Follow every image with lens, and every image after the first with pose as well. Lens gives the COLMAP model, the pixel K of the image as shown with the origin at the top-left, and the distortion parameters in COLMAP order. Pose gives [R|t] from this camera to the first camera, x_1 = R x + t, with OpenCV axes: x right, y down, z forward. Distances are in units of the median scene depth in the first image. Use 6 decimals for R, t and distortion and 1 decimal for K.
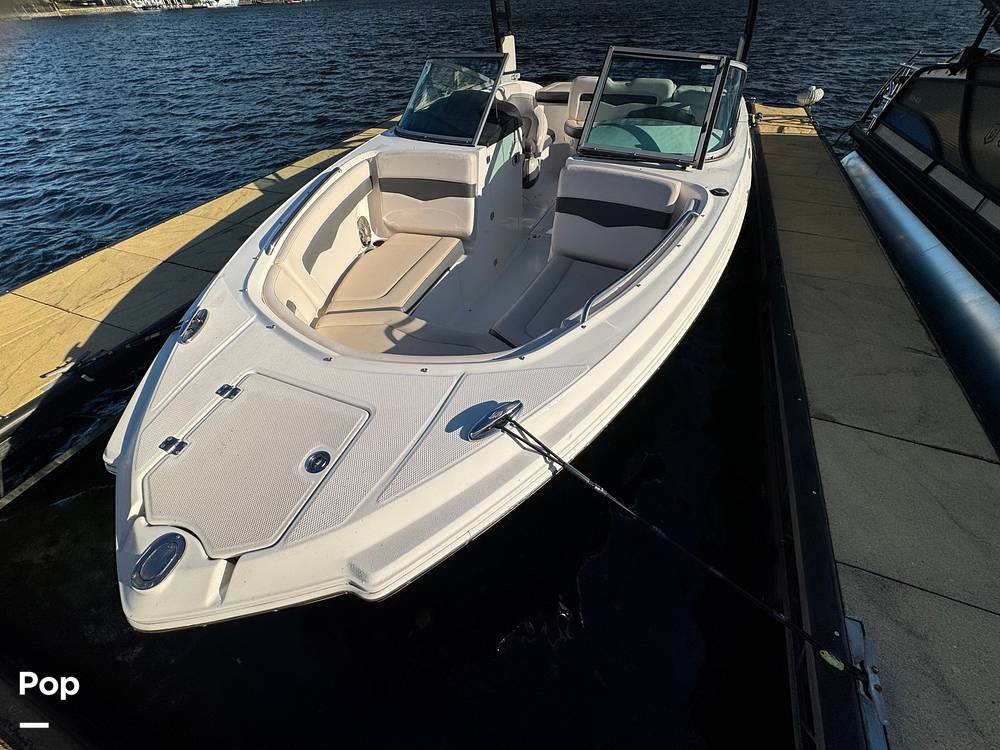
lens RADIAL K [[402.7, 0, 500.0], [0, 402.7, 375.0], [0, 0, 1]] dist [-0.002866, -0.000376]
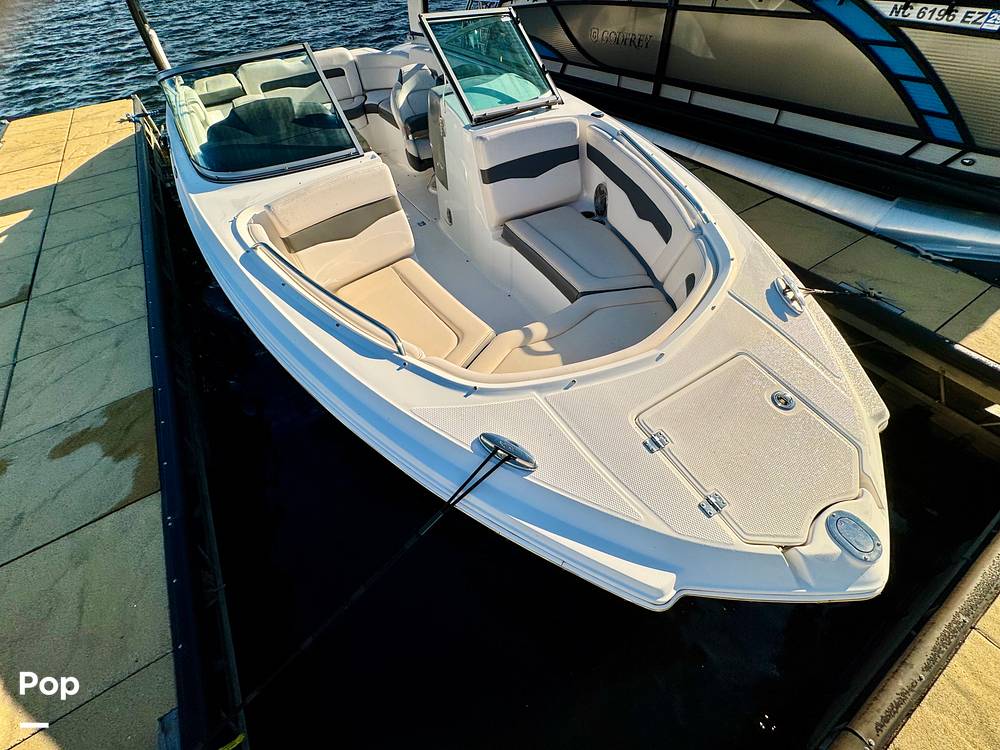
lens RADIAL K [[402.7, 0, 500.0], [0, 402.7, 375.0], [0, 0, 1]] dist [-0.002866, -0.000376]
pose [[0.582973, -0.617733, 0.527777, -0.729910], [0.585375, 0.769809, 0.254422, -0.295982], [-0.563452, 0.160626, 0.810383, 0.252856]]
